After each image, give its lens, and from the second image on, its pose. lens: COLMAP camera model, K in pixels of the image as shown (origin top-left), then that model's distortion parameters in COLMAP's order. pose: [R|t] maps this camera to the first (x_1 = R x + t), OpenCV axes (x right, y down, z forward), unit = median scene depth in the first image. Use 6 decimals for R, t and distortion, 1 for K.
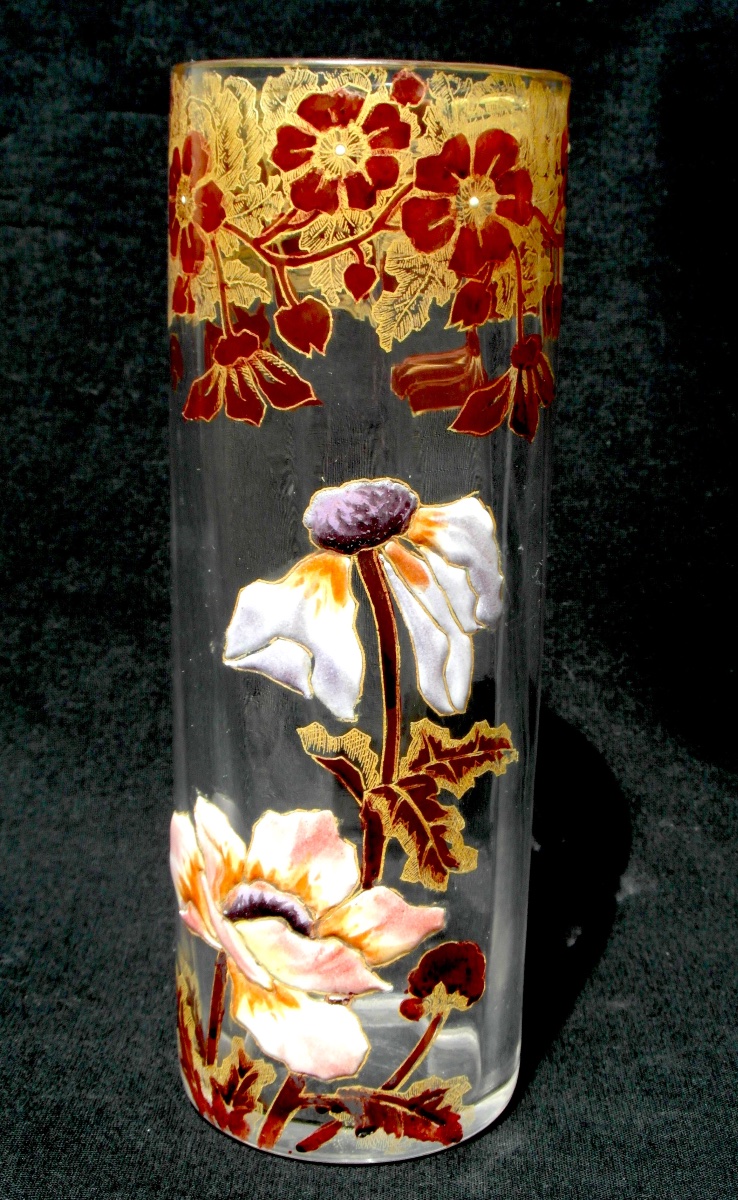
lens RADIAL K [[1906.3, 0, 369.0], [0, 1906.3, 600.0], [0, 0, 1]] dist [-0.239727, 0.079576]
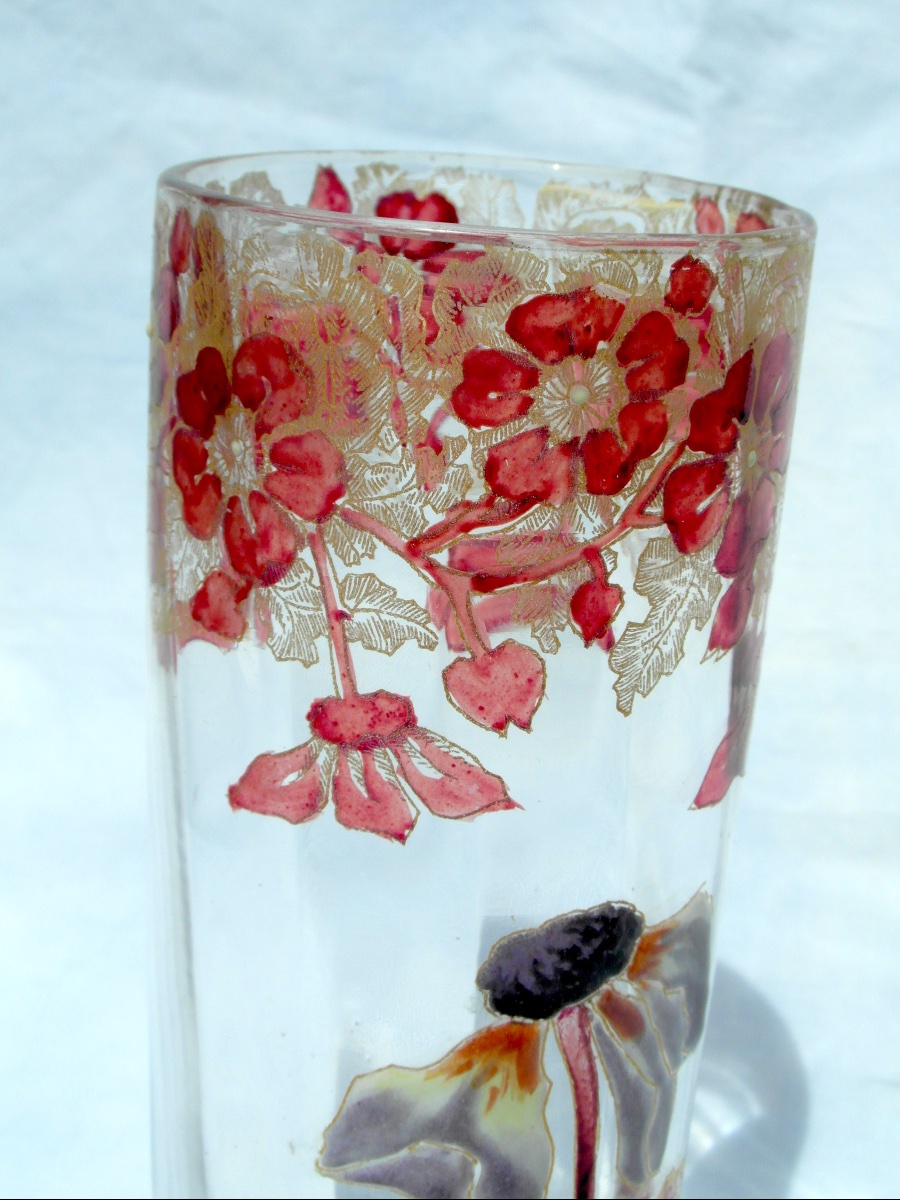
lens RADIAL K [[1852.1, 0, 450.0], [0, 1852.1, 600.0], [0, 0, 1]] dist [-0.259043, 0.101789]
pose [[0.931619, -0.081930, 0.354082, -0.240104], [0.039619, 0.991347, 0.125145, -0.236335], [-0.361272, -0.102559, 0.926803, 0.467840]]
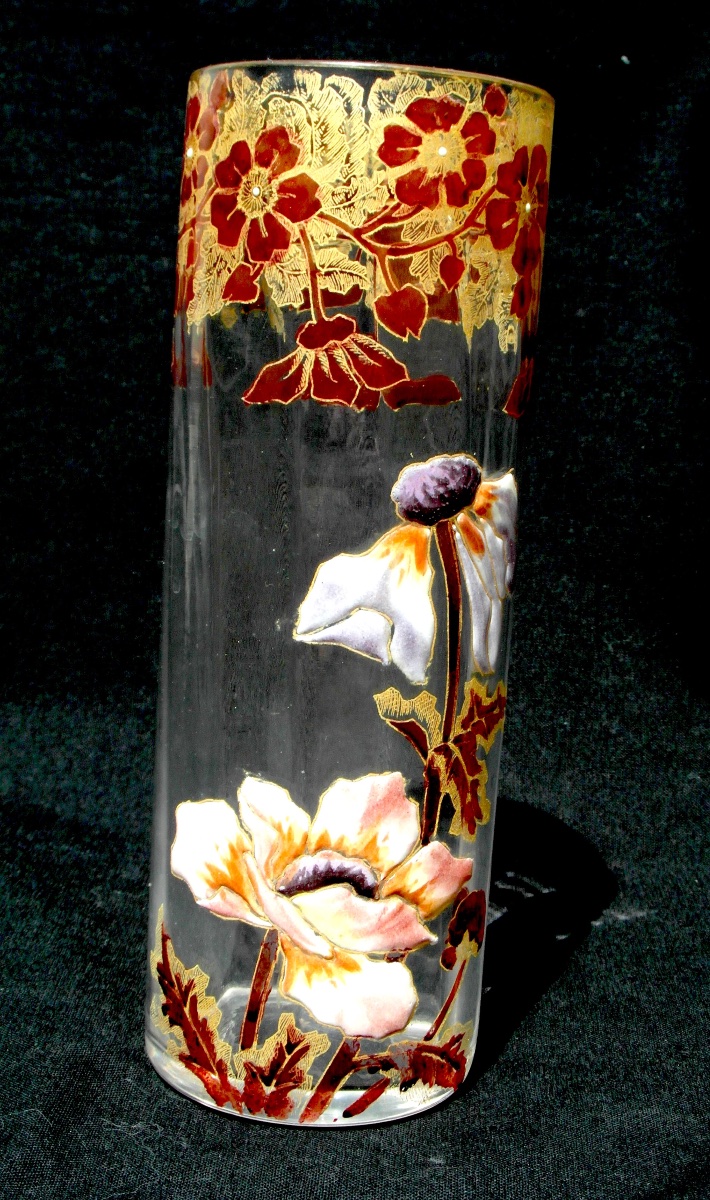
lens RADIAL K [[1909.9, 0, 397.7], [0, 1909.9, 599.7], [0, 0, 1]] dist [-0.243676, 0.076286]
pose [[0.866860, -0.040444, 0.496908, -0.562453], [0.070042, 0.996698, -0.041066, 0.060693], [-0.493607, 0.070404, 0.866831, 0.076833]]
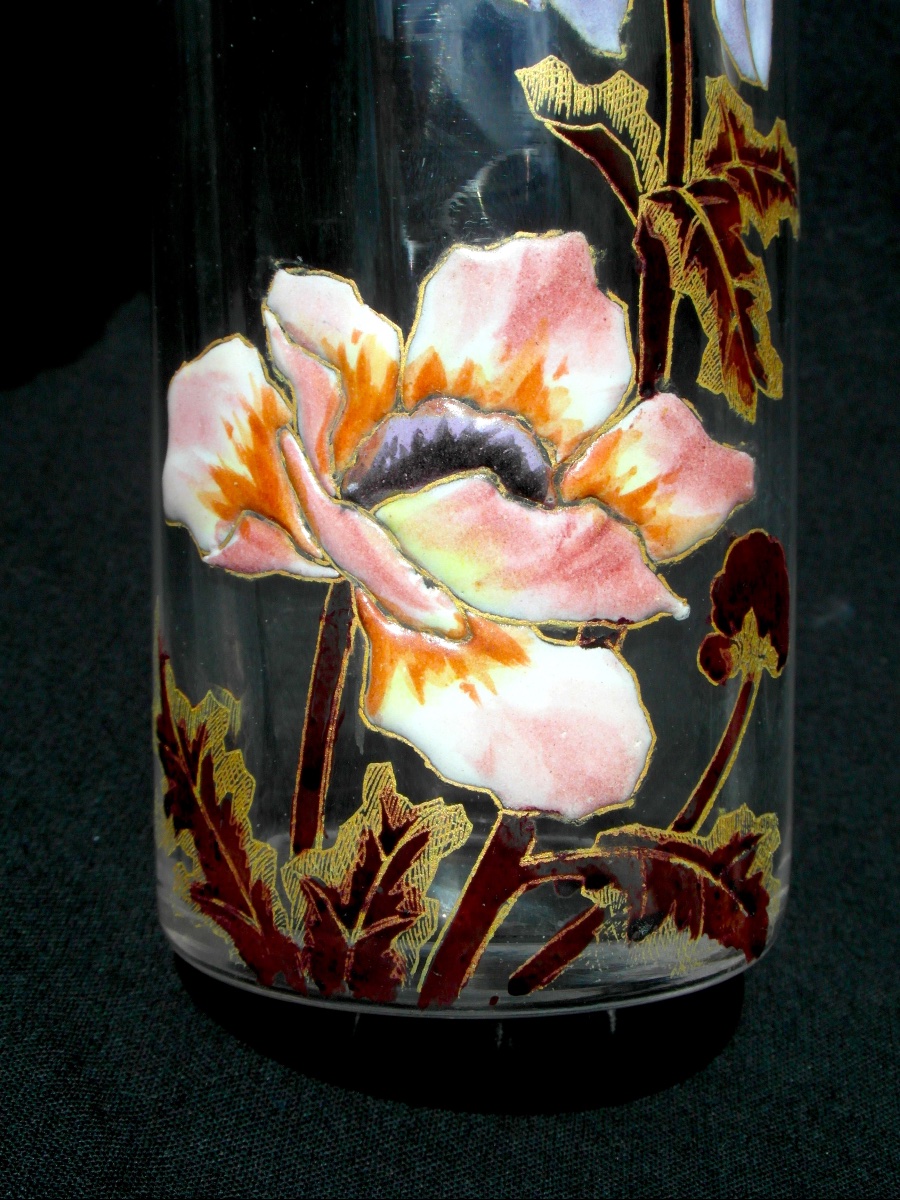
lens RADIAL K [[1852.1, 0, 450.0], [0, 1852.1, 600.0], [0, 0, 1]] dist [-0.259043, 0.101789]
pose [[0.930820, -0.039371, 0.363350, -0.245768], [0.103600, 0.981825, -0.159015, 0.293397], [-0.350486, 0.185657, 0.917982, 0.594074]]
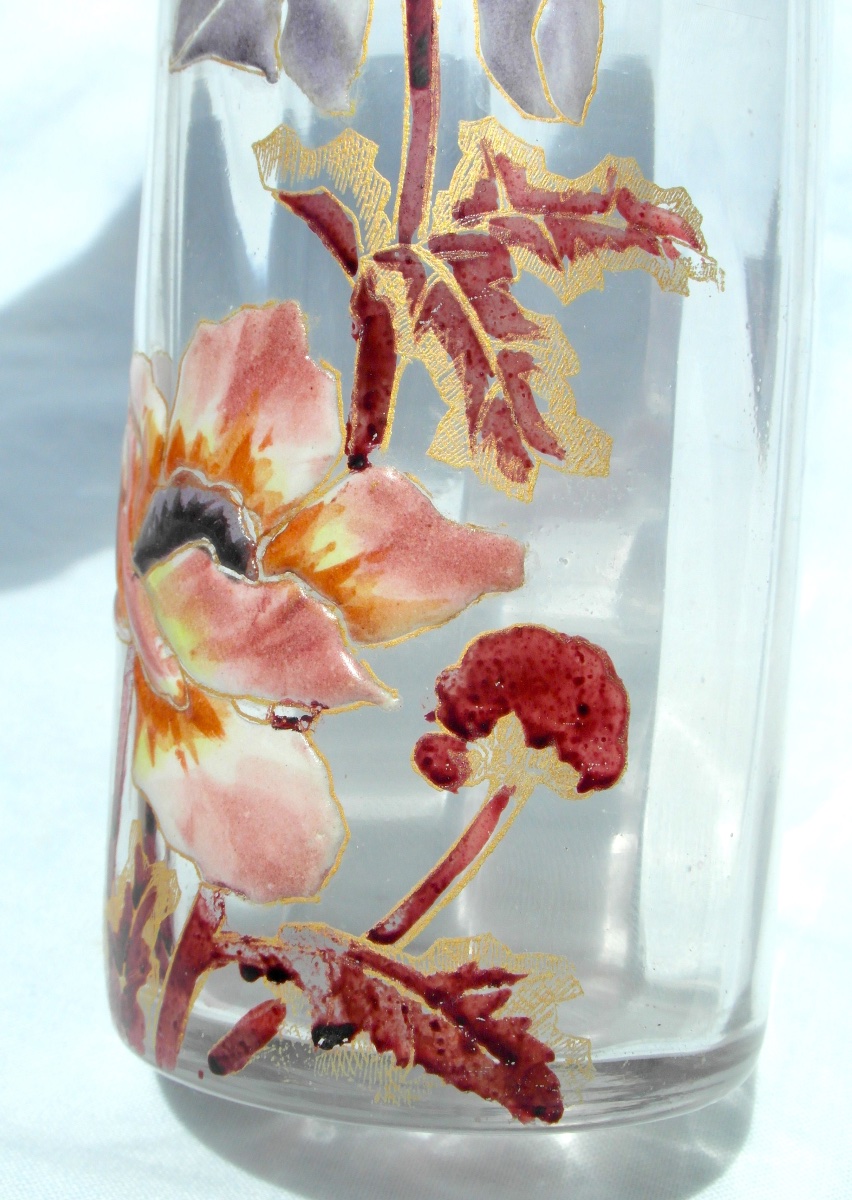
lens RADIAL K [[1912.1, 0, 340.8], [0, 1912.1, 600.9], [0, 0, 1]] dist [-0.257425, 0.013618]
pose [[0.917866, 0.040236, -0.394846, 0.197937], [-0.137365, 0.965568, -0.220926, 0.306685], [0.372362, 0.257019, 0.891789, 0.596178]]
